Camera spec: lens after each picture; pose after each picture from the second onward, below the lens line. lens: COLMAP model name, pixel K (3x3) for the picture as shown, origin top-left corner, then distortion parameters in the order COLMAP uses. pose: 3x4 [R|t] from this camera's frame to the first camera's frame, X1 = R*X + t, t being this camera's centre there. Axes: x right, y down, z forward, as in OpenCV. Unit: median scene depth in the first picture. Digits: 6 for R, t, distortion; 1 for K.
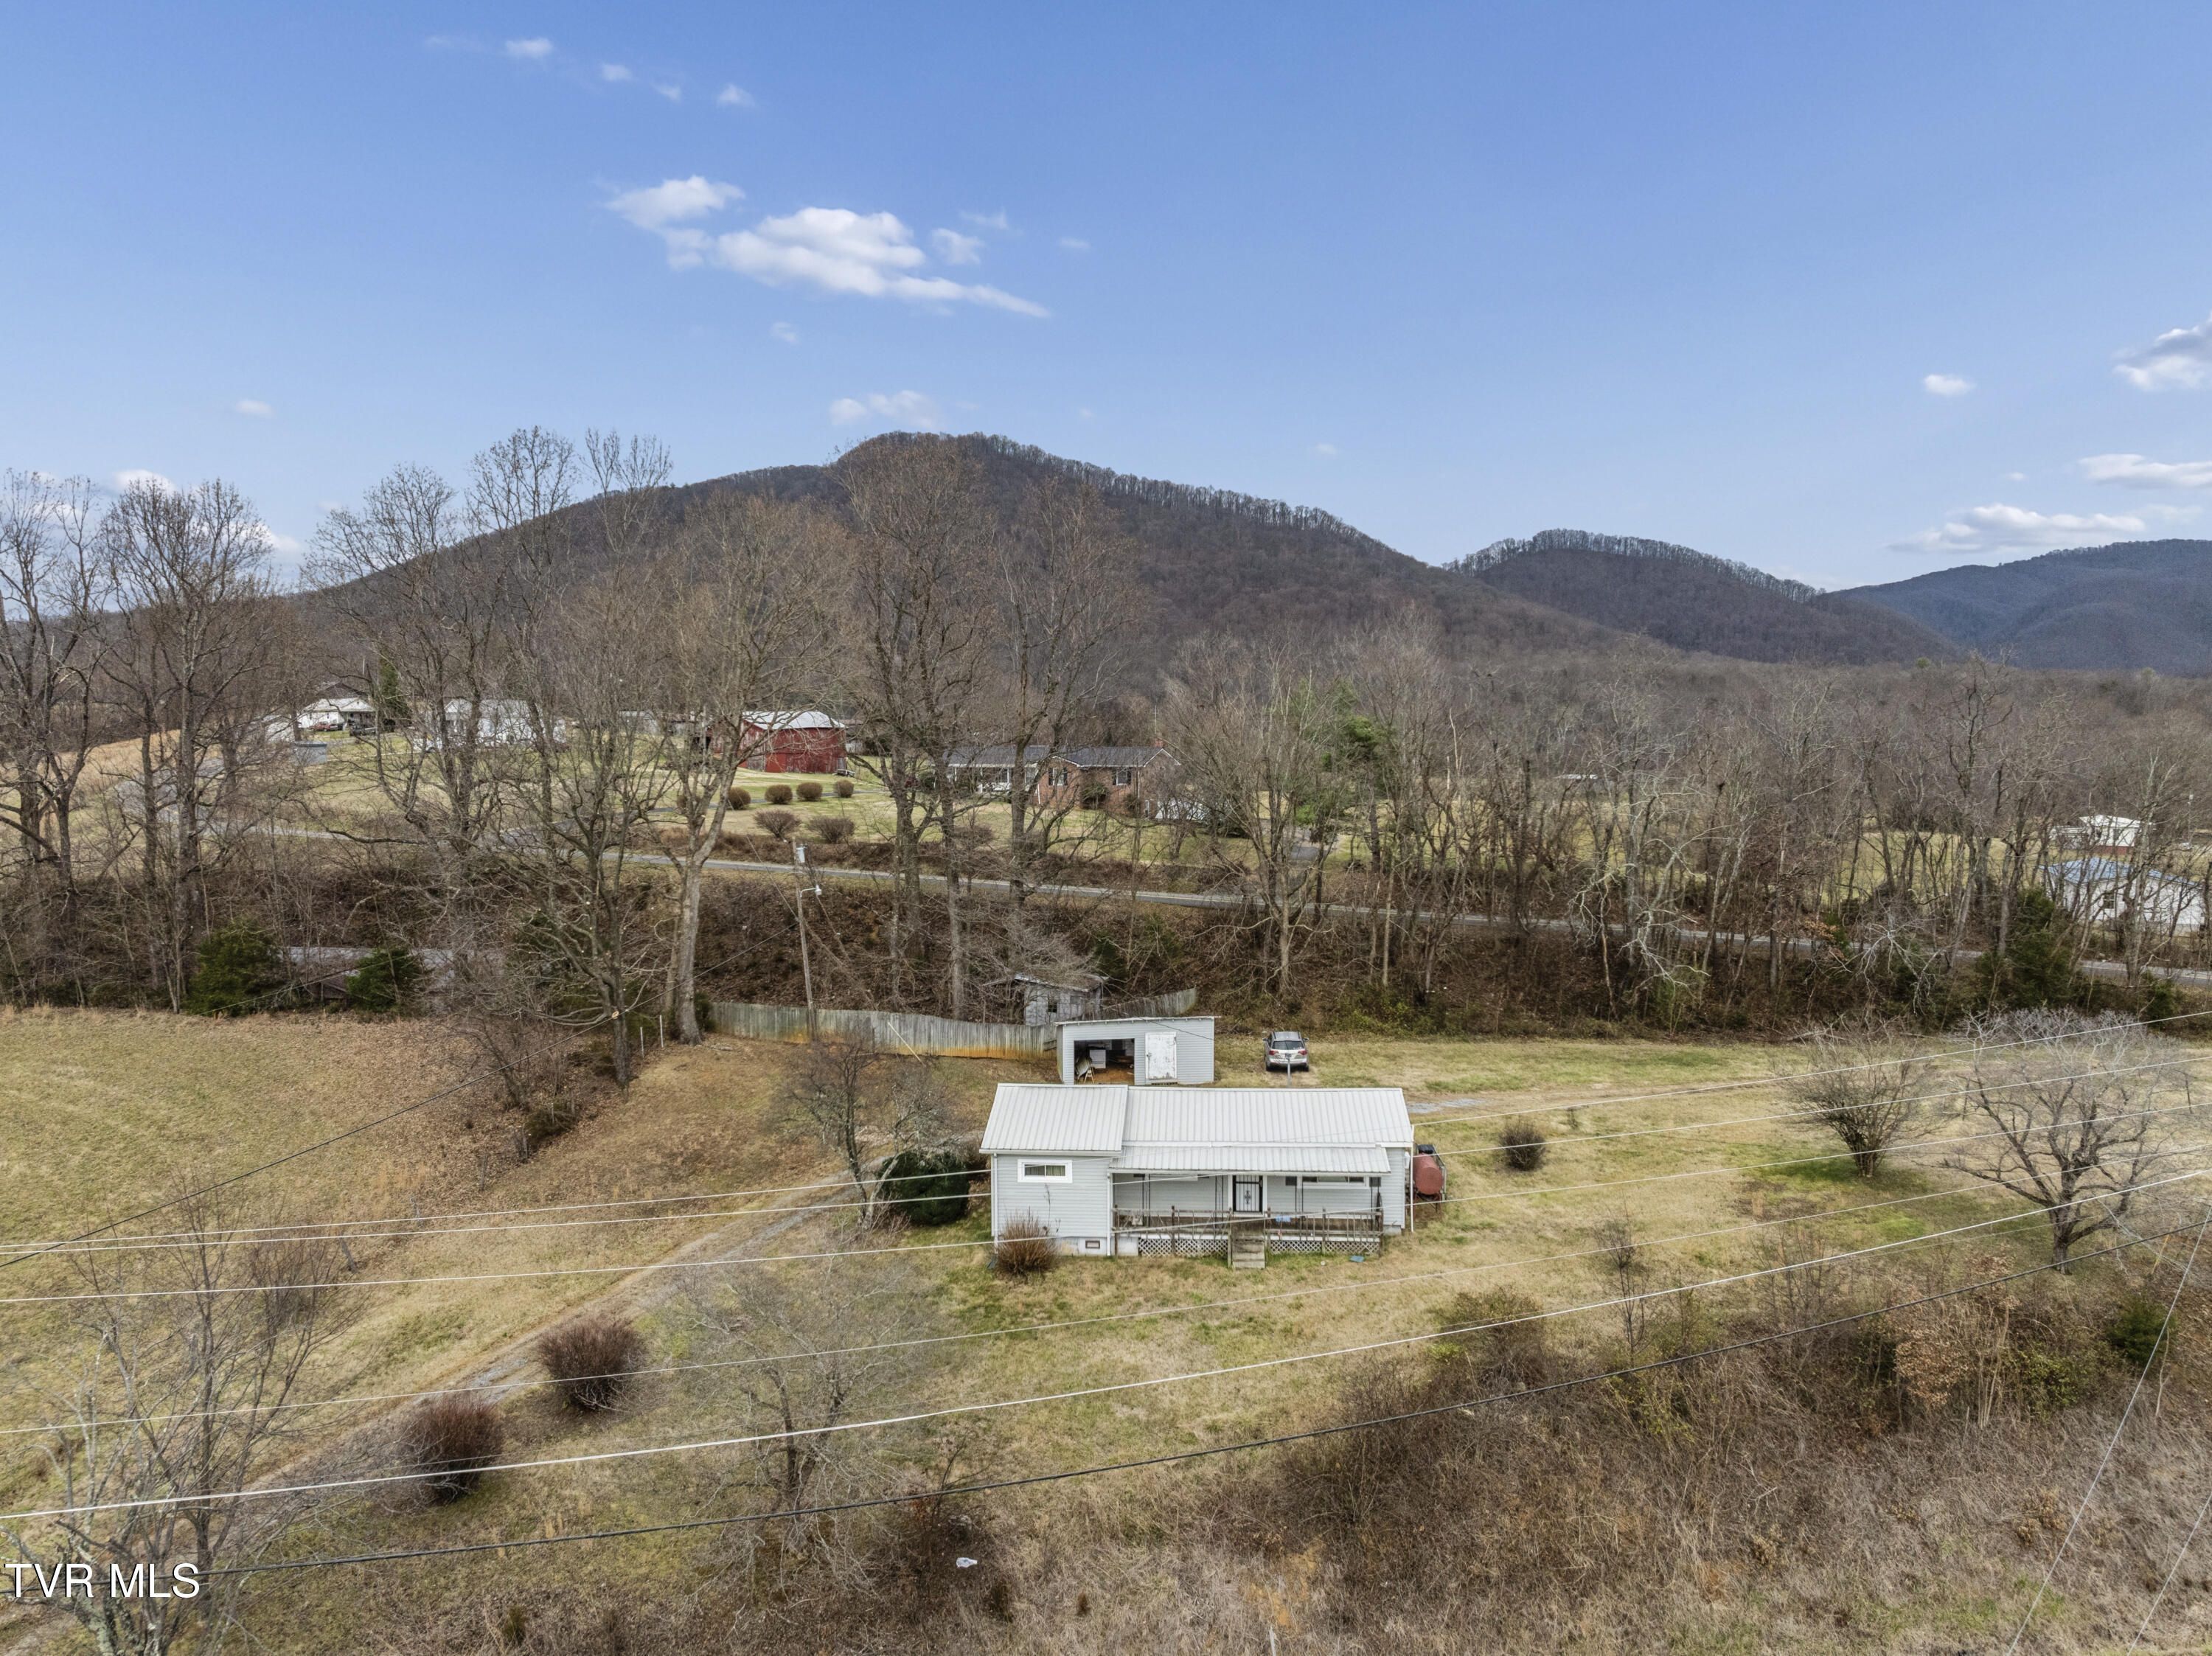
lens RADIAL K [[1551.8, 0, 1115.4], [0, 1551.8, 827.1], [0, 0, 1]] dist [-0.035434, -0.005092]
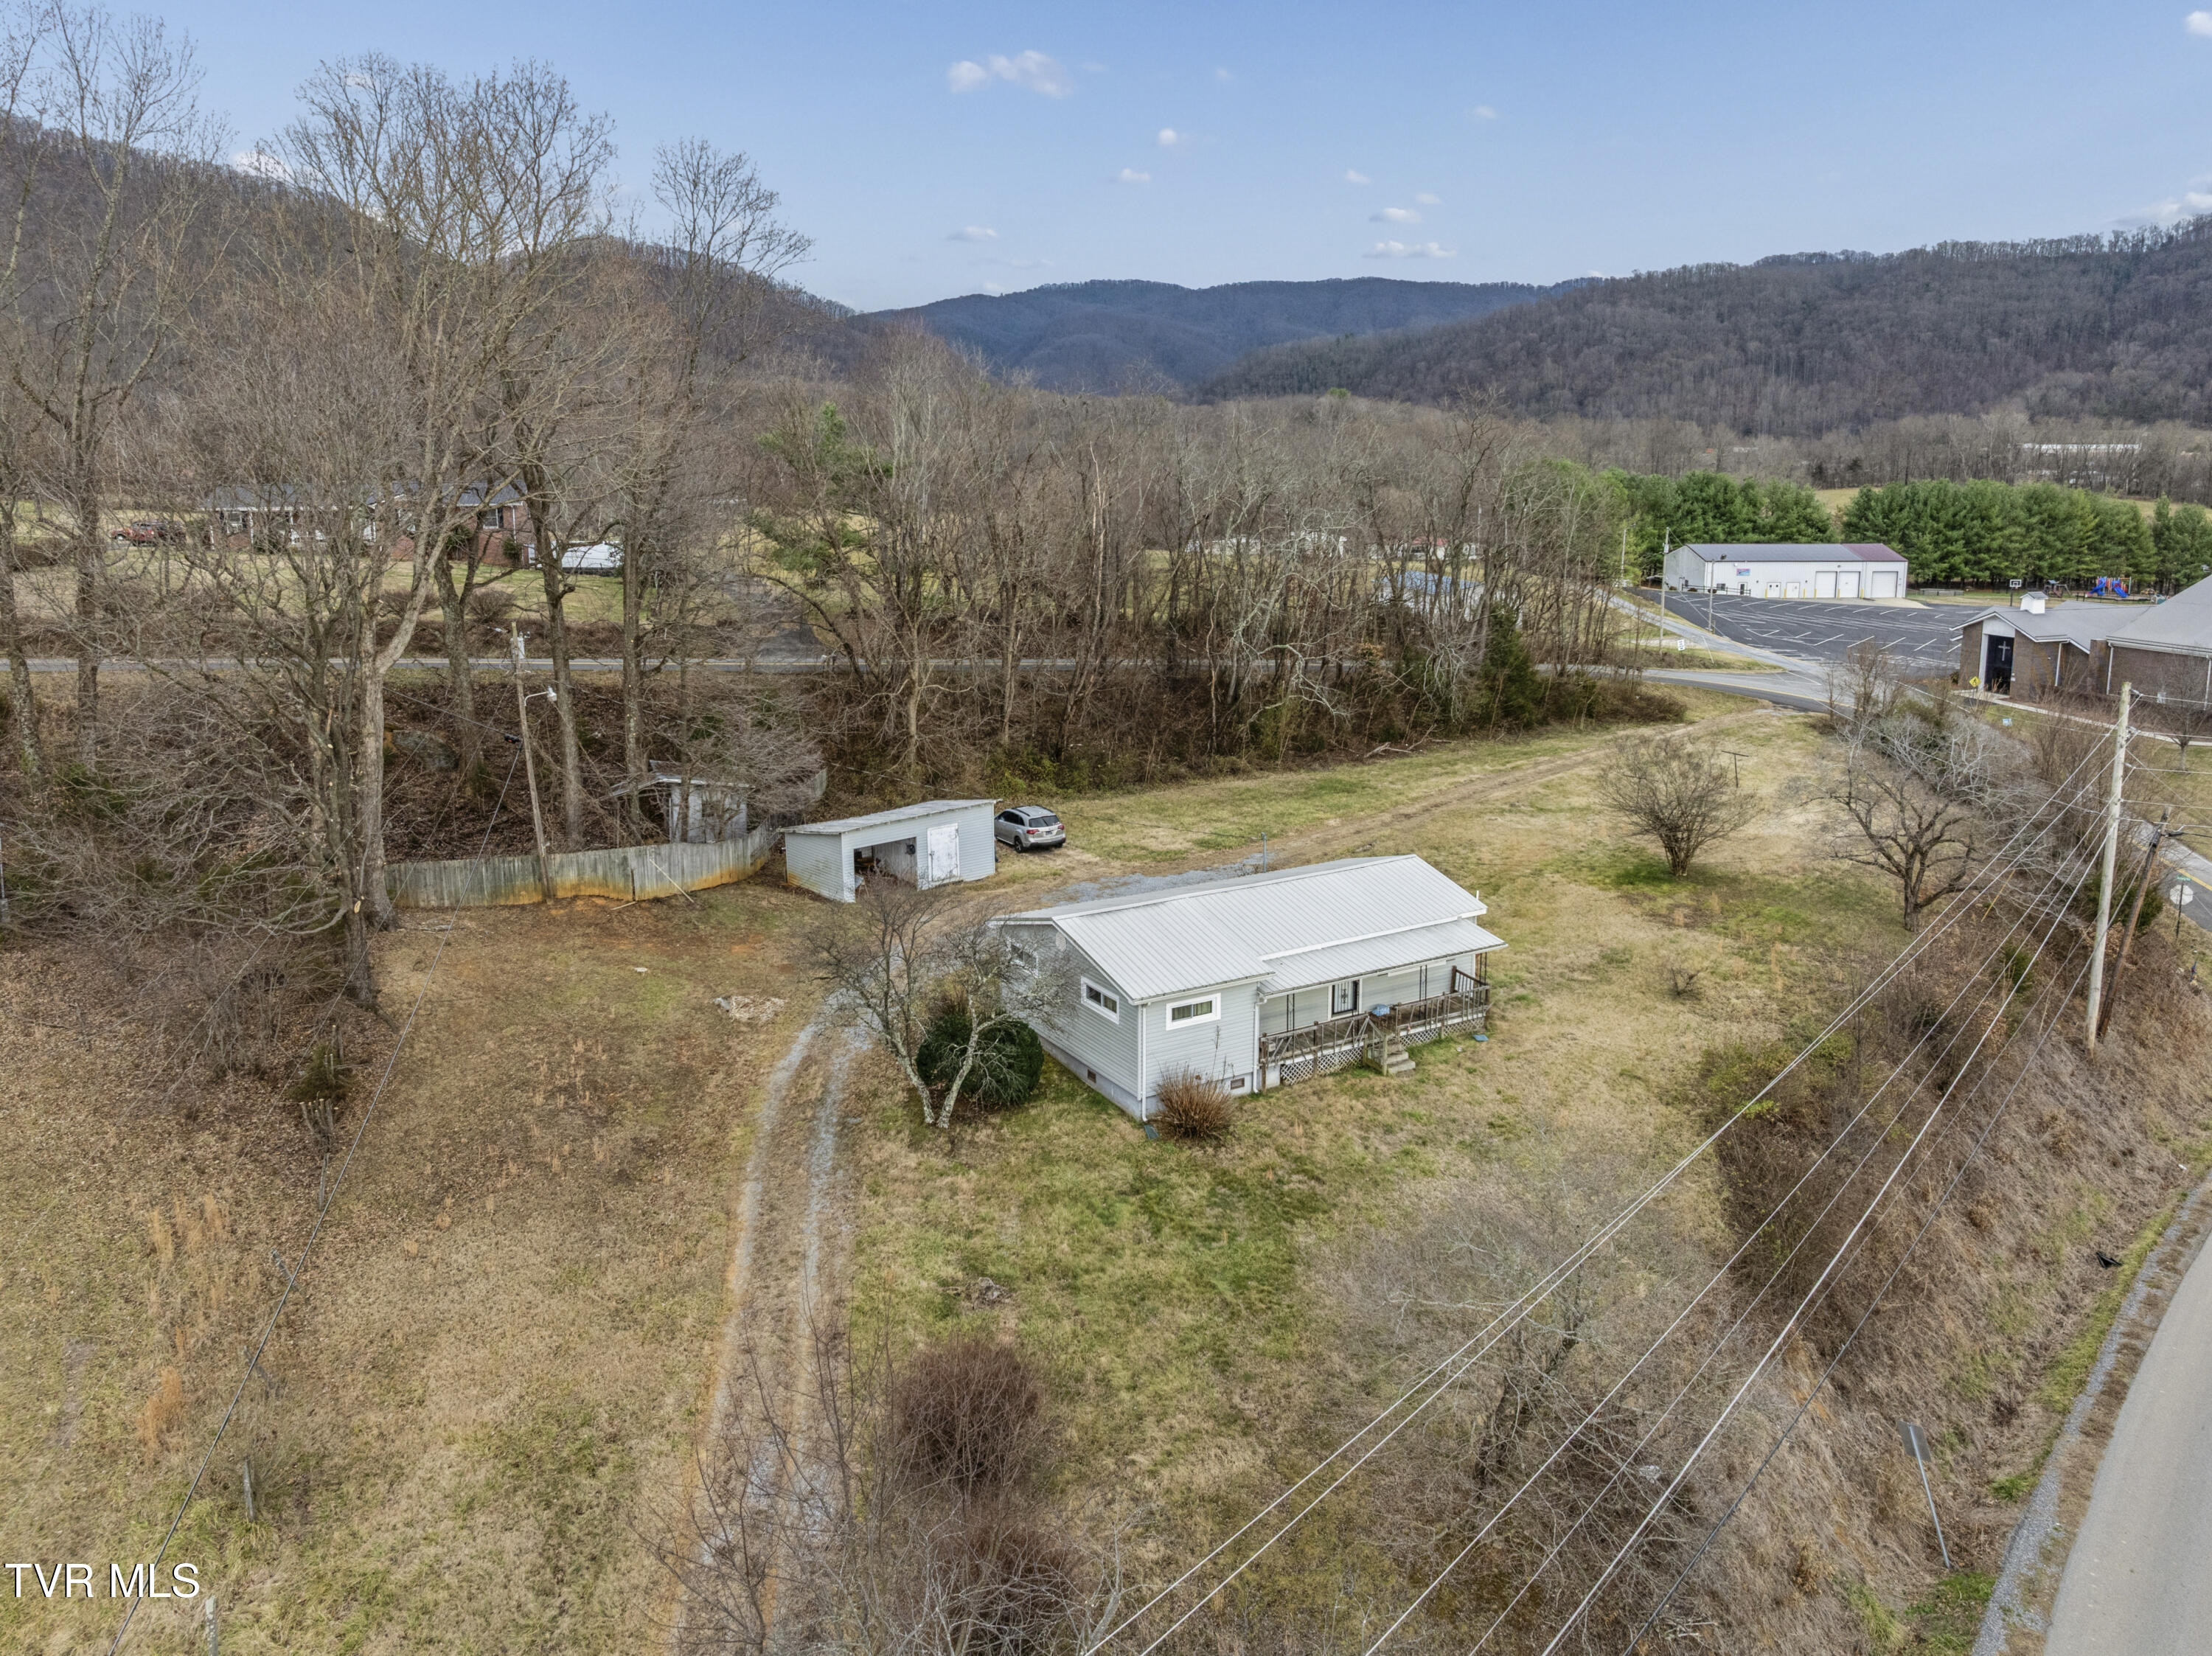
lens RADIAL K [[1590.2, 0, 1121.1], [0, 1590.2, 727.4], [0, 0, 1]] dist [-0.039878, 0.003898]
pose [[0.826727, -0.095092, 0.554509, -0.381669], [0.033229, 0.992145, 0.120600, -0.024790], [-0.561622, -0.081278, 0.823392, 0.232793]]
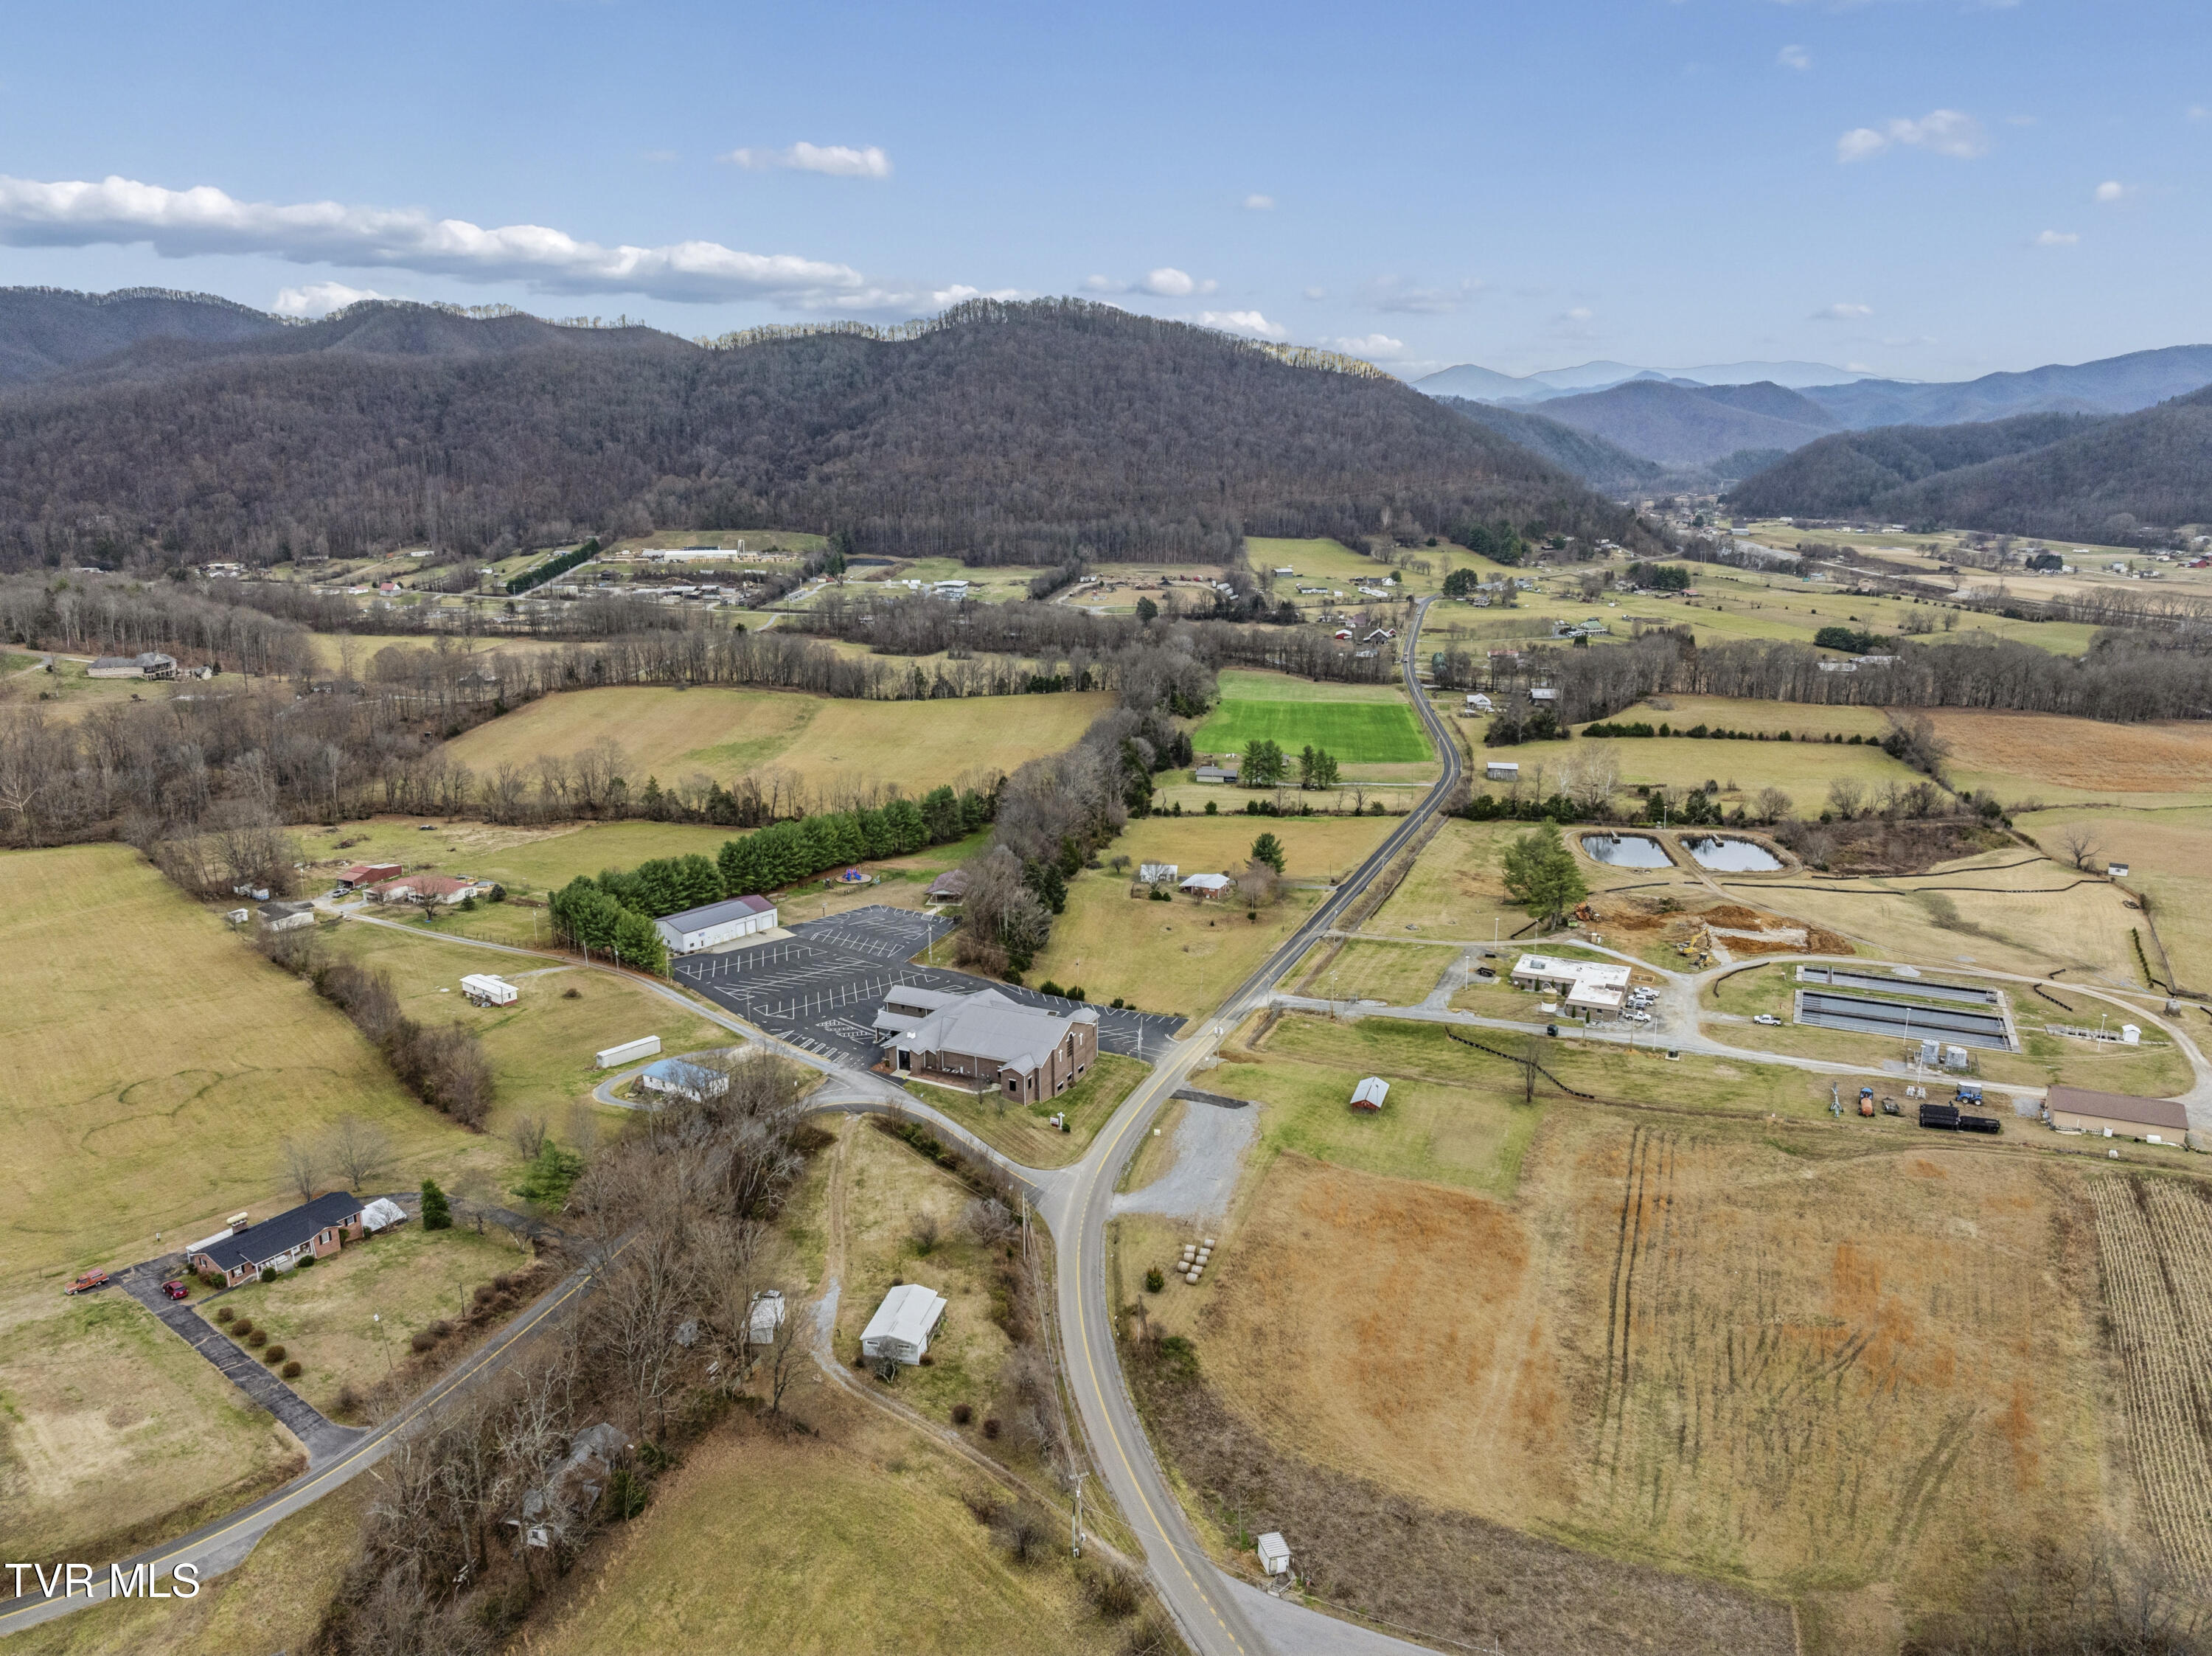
lens RADIAL K [[1551.8, 0, 1115.4], [0, 1551.8, 827.1], [0, 0, 1]] dist [-0.035434, -0.005092]
pose [[0.134946, -0.240598, 0.961198, -2.734595], [0.054279, 0.970410, 0.235283, -1.567421], [-0.989365, 0.020422, 0.144012, -0.152358]]
